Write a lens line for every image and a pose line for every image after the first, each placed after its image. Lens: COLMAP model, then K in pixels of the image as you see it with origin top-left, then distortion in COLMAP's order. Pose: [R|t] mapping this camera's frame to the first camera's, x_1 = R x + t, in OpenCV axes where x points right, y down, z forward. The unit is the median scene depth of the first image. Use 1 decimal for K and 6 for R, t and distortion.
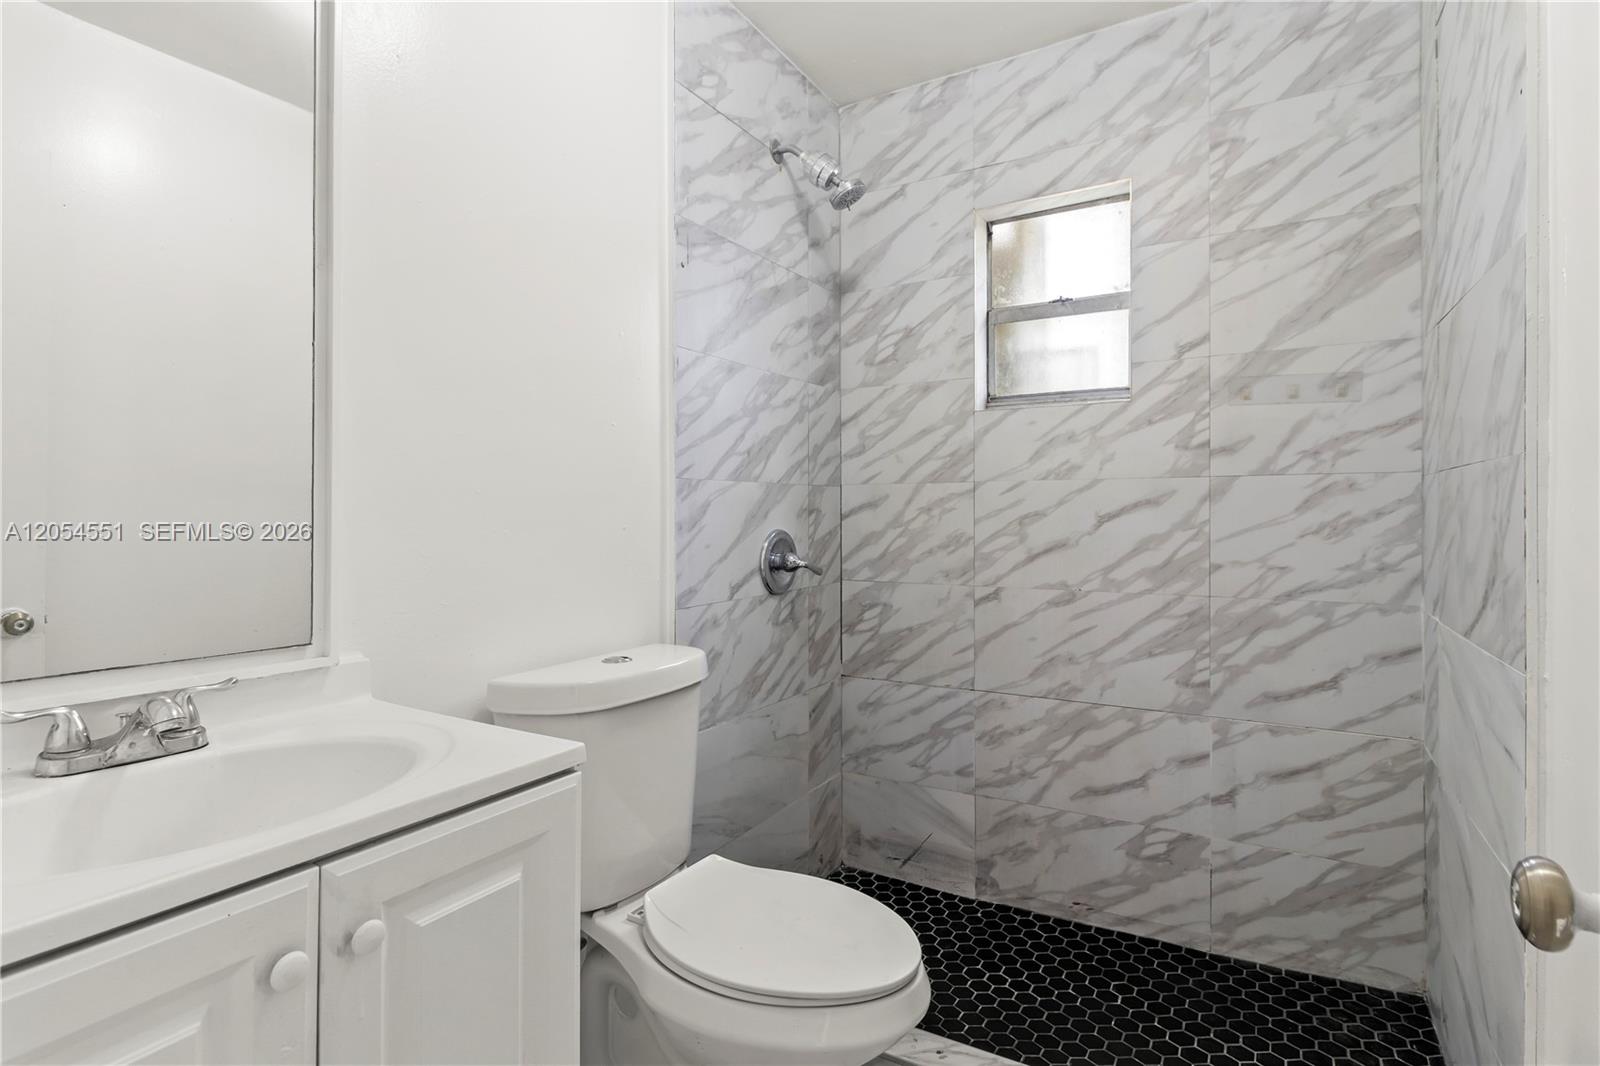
lens RADIAL K [[828.1, 0, 798.2], [0, 828.1, 518.1], [0, 0, 1]] dist [0.004189, -0.001602]
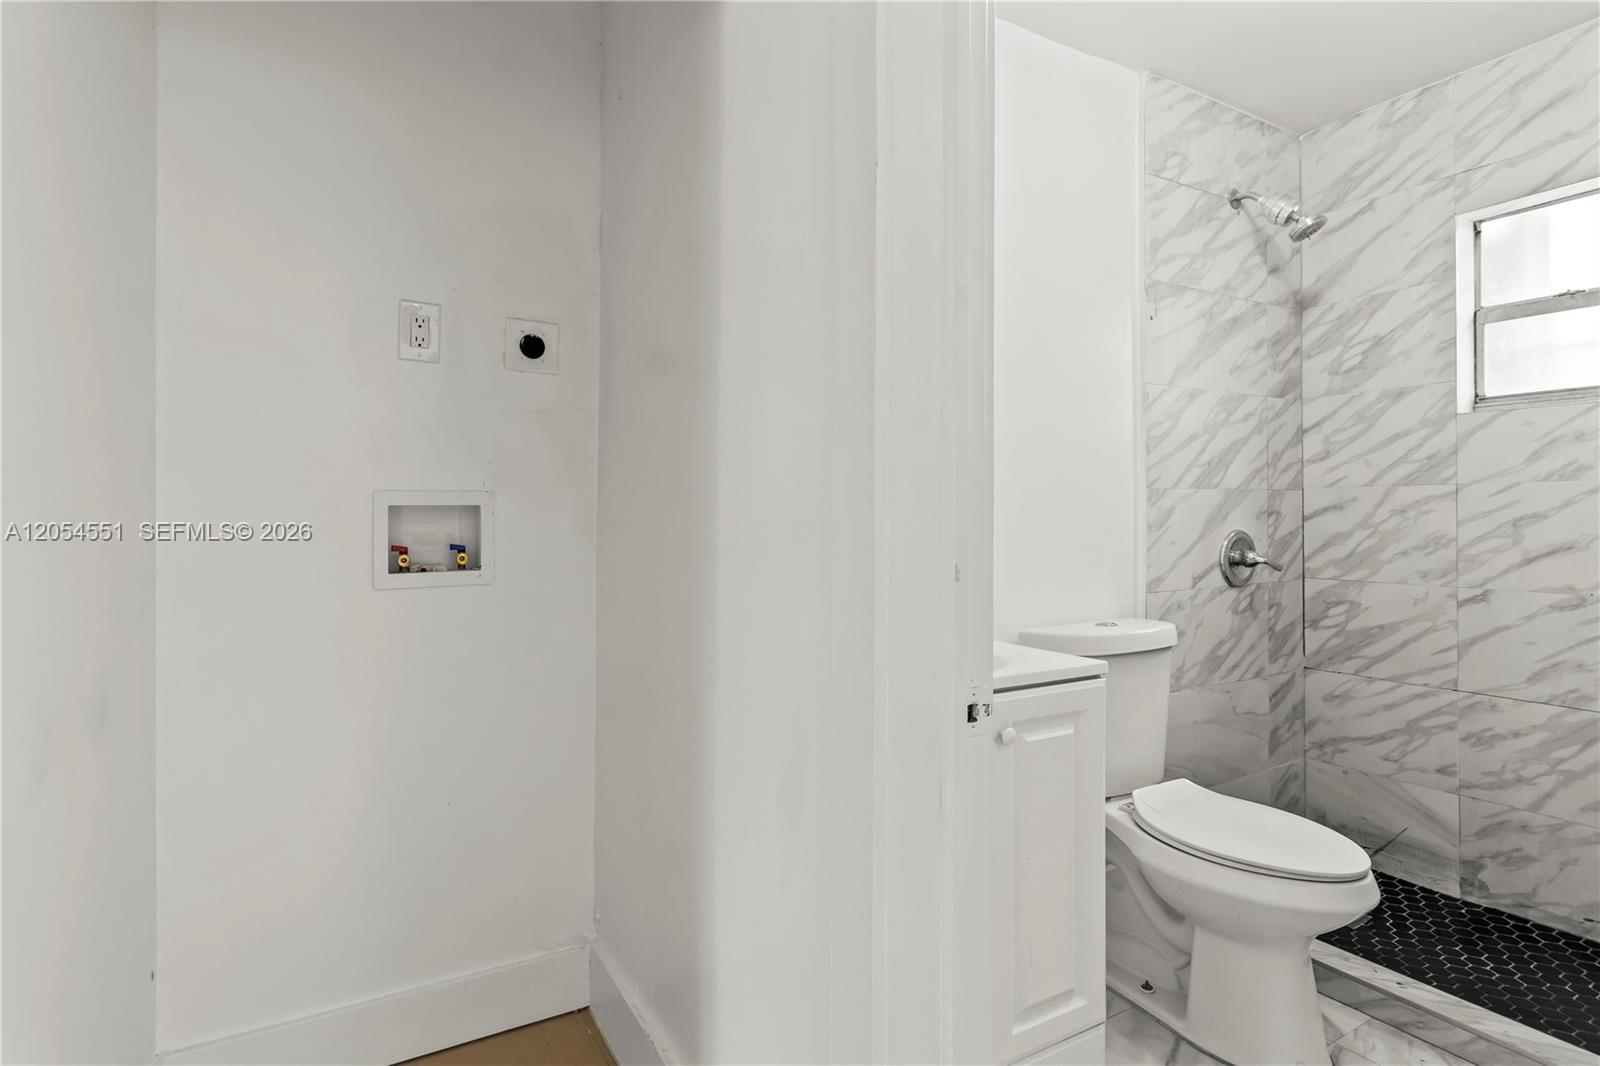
lens RADIAL K [[828.1, 0, 802.2], [0, 828.1, 512.7], [0, 0, 1]] dist [0.004189, -0.001602]
pose [[0.877234, -0.002952, -0.480054, -0.001621], [-0.000144, 0.999979, -0.006413, -0.002234], [0.480064, 0.005695, 0.877215, -0.272853]]
